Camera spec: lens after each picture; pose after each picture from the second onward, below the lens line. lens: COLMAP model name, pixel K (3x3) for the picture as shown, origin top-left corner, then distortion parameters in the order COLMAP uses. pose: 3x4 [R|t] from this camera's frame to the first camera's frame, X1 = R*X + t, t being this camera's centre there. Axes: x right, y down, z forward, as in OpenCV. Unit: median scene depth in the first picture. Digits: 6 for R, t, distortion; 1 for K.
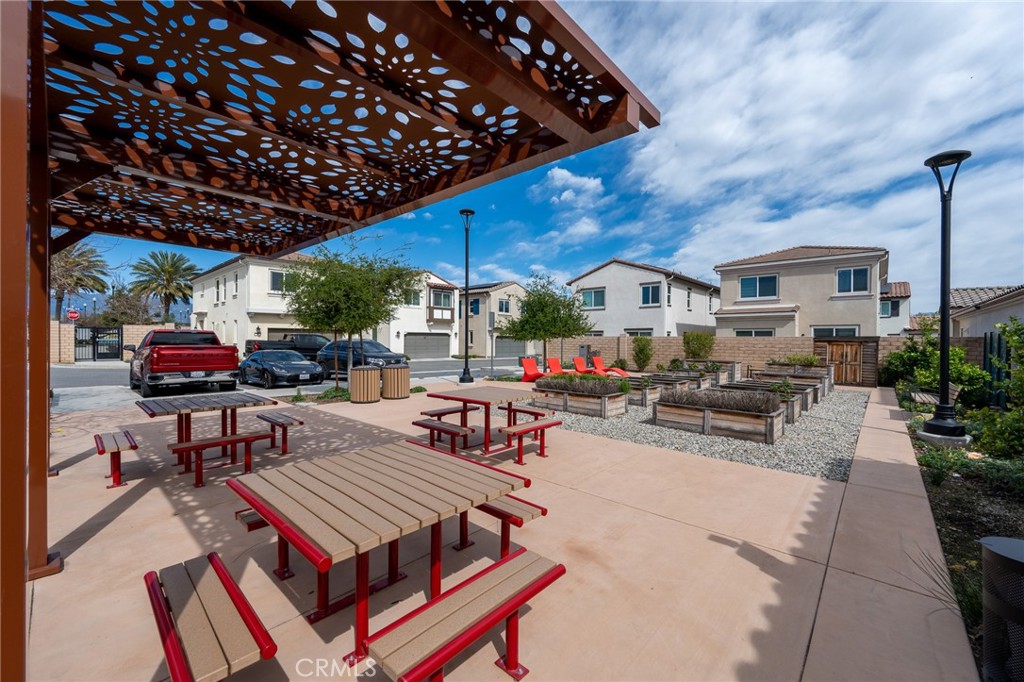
lens RADIAL K [[411.0, 0, 513.8], [0, 411.0, 341.2], [0, 0, 1]] dist [-0.002821, -0.000198]
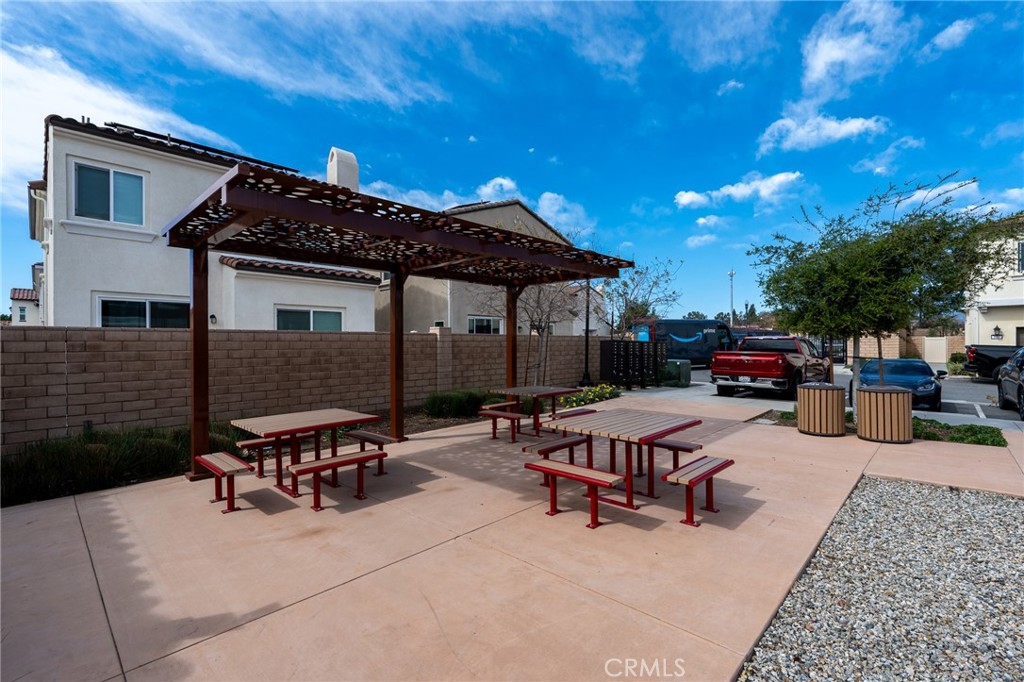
lens RADIAL K [[460.1, 0, 509.8], [0, 460.1, 340.3], [0, 0, 1]] dist [-0.003737, -0.000867]
pose [[-0.034045, -0.011793, -0.999351, 0.904858], [0.000169, 0.999930, -0.011805, -0.008091], [0.999420, -0.000571, -0.034041, 0.996918]]
